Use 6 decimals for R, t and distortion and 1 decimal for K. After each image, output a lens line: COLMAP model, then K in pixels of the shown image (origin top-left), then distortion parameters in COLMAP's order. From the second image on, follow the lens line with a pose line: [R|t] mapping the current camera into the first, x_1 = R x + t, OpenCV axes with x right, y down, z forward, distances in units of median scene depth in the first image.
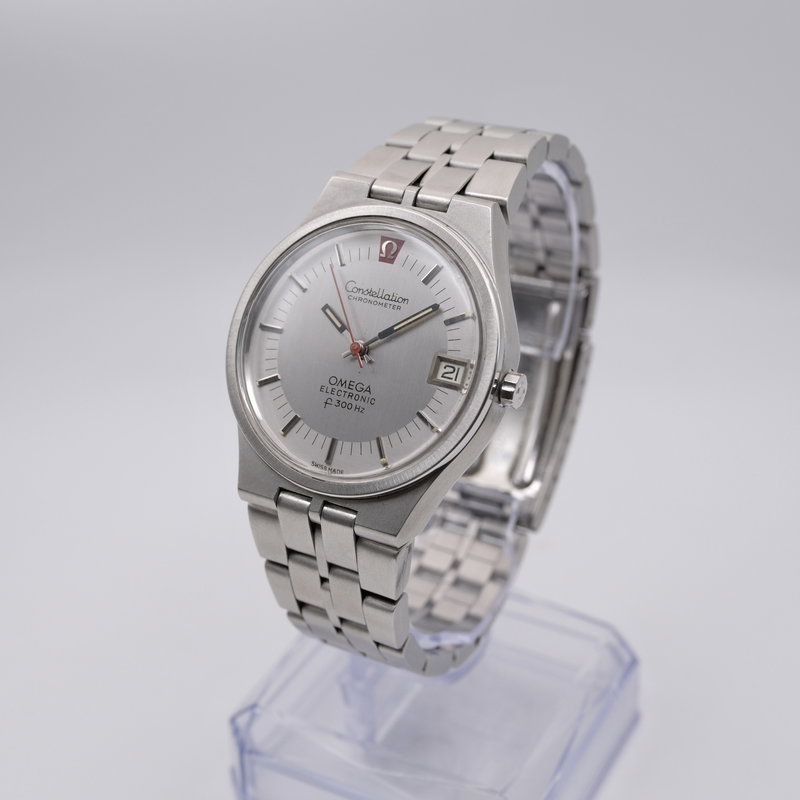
lens RADIAL K [[1534.7, 0, 400.0], [0, 1534.7, 400.0], [0, 0, 1]] dist [0.011014, -0.001136]
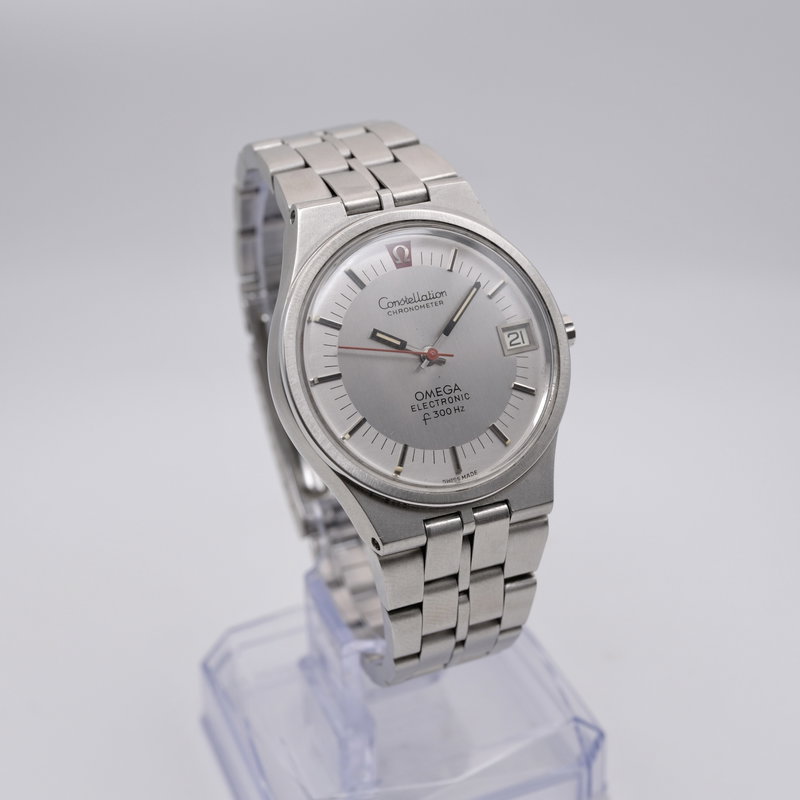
lens RADIAL K [[1534.7, 0, 400.0], [0, 1534.7, 400.0], [0, 0, 1]] dist [0.011014, -0.001136]
pose [[0.638118, -0.377759, 0.670898, -0.705502], [0.400863, 0.906954, 0.129397, -0.141334], [-0.657354, 0.186368, 0.730173, 0.299831]]
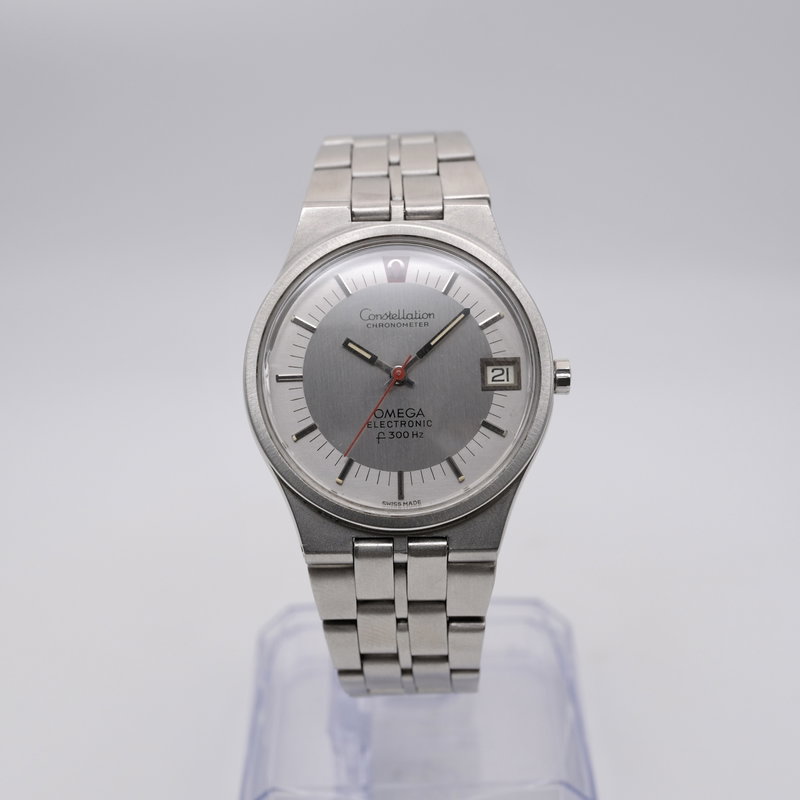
lens RADIAL K [[1534.7, 0, 400.0], [0, 1534.7, 400.0], [0, 0, 1]] dist [0.011014, -0.001136]
pose [[0.881495, -0.235356, 0.409358, -0.421320], [0.245086, 0.969056, 0.029392, -0.045765], [-0.403609, 0.074419, 0.911900, 0.124349]]
